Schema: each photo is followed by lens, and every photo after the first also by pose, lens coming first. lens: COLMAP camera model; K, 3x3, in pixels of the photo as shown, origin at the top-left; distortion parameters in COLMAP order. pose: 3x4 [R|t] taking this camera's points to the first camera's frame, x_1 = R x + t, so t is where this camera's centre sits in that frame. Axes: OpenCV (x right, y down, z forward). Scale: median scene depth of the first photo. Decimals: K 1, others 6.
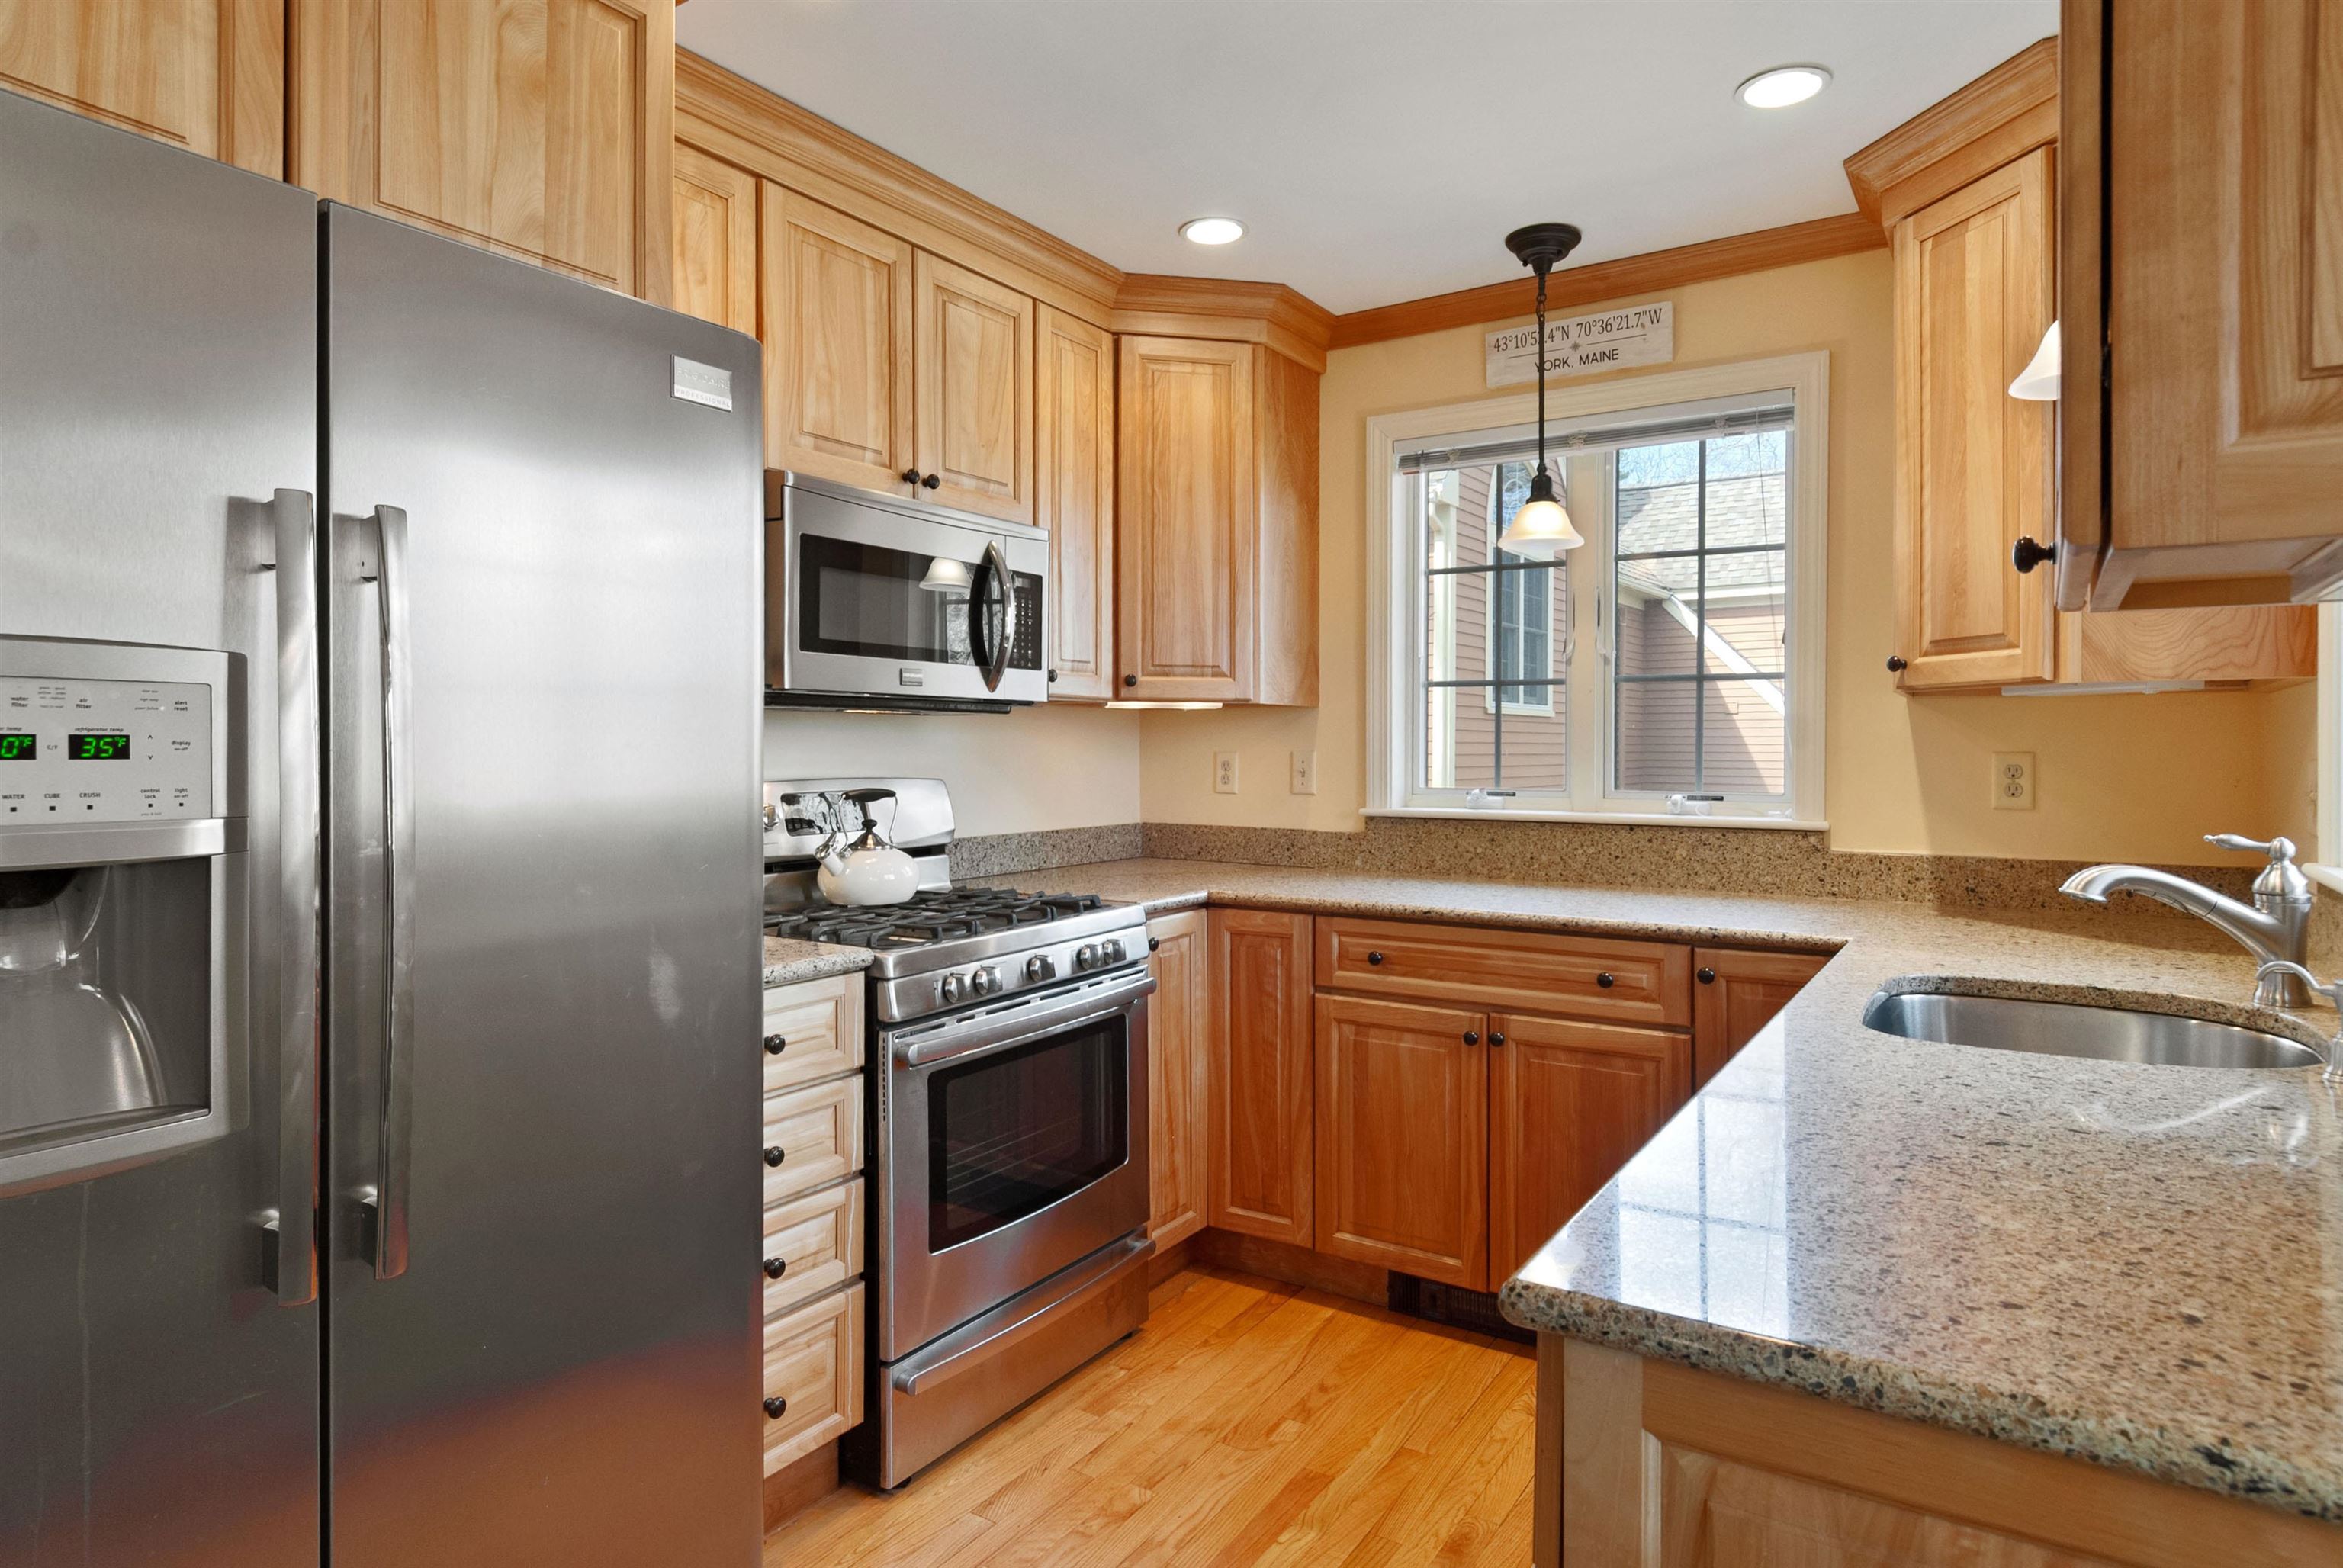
lens RADIAL K [[1256.0, 0, 1046.0], [0, 1256.0, 739.3], [0, 0, 1]] dist [0.004987, -0.003204]
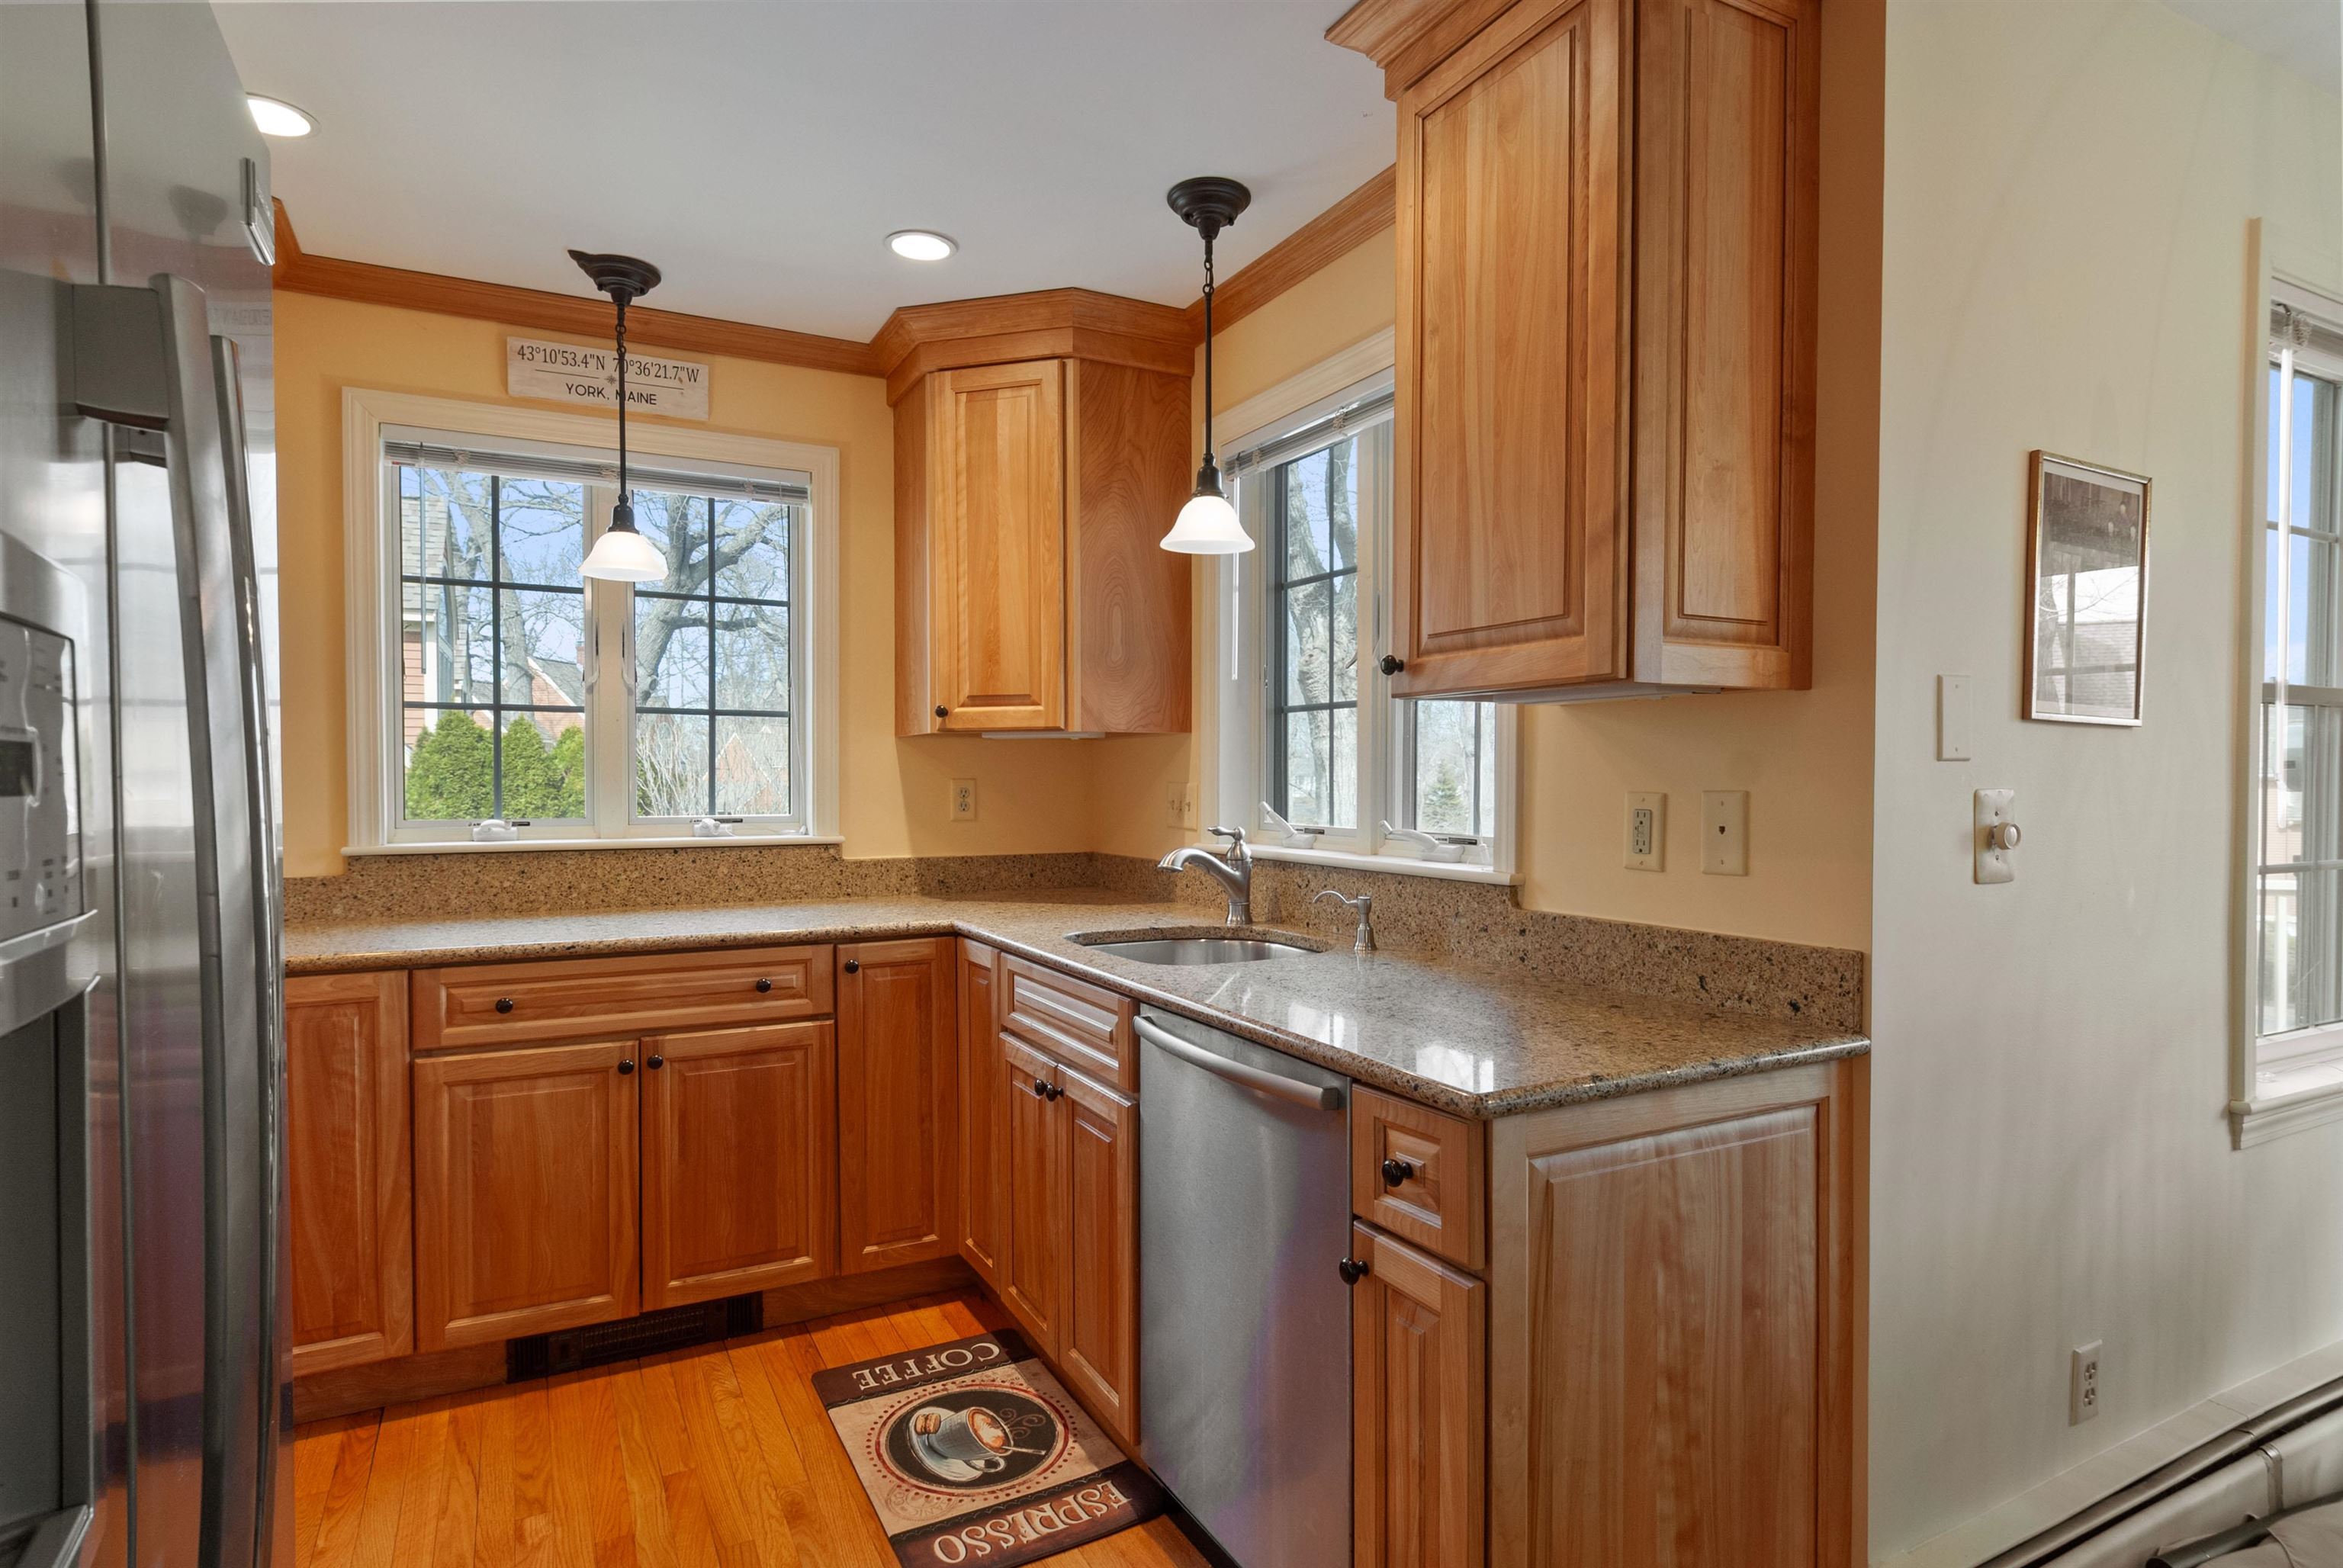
lens RADIAL K [[1256.0, 0, 1164.3], [0, 1256.0, 796.3], [0, 0, 1]] dist [0.004987, -0.003204]
pose [[0.478006, -0.013859, 0.878247, -0.312891], [-0.004907, 0.999818, 0.018449, 0.002965], [-0.878343, -0.013129, 0.477851, 0.145011]]
